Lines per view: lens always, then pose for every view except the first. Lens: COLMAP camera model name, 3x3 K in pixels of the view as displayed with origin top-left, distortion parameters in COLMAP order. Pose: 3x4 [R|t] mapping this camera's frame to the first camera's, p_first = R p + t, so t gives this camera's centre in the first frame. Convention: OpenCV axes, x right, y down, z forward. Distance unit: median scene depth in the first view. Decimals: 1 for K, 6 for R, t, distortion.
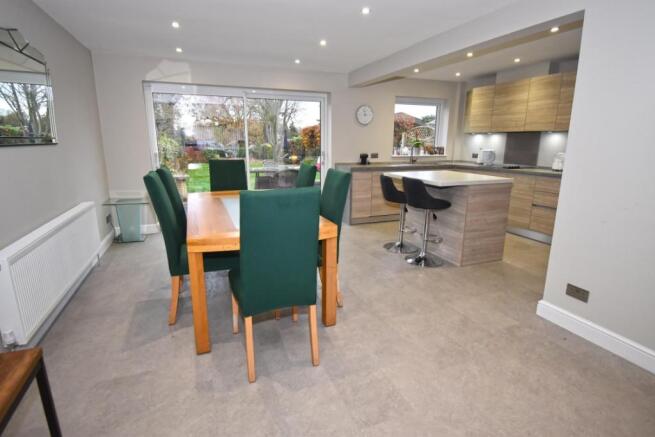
lens RADIAL K [[335.2, 0, 337.2], [0, 335.2, 219.0], [0, 0, 1]] dist [0.012995, 0.000123]
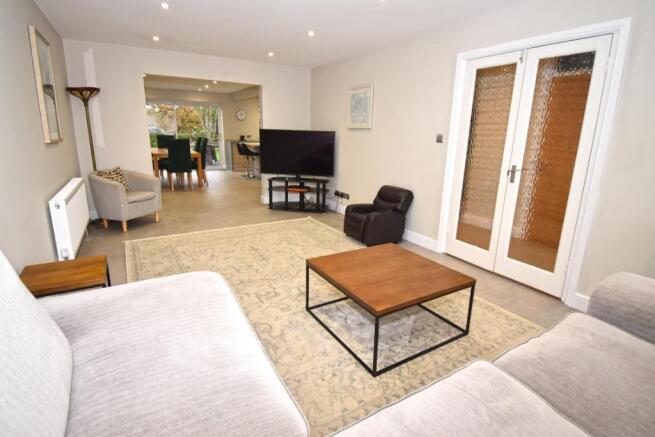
lens RADIAL K [[335.2, 0, 337.2], [0, 335.2, 219.0], [0, 0, 1]] dist [0.012995, 0.000123]
pose [[0.989560, -0.010656, 0.143729, 0.342893], [0.006759, 0.999597, 0.027569, 0.242316], [-0.143965, -0.026310, 0.989233, -1.022154]]
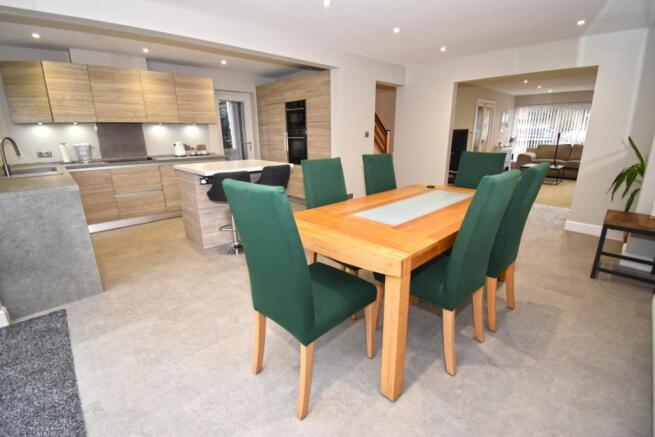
lens RADIAL K [[282.3, 0, 327.5], [0, 282.3, 218.5], [0, 0, 1]] dist [-0.001851, -0.010531]
pose [[-0.341129, -0.271737, 0.899883, -0.417721], [0.224939, 0.905896, 0.358823, -0.152534], [-0.912707, 0.324824, -0.247904, 0.685040]]
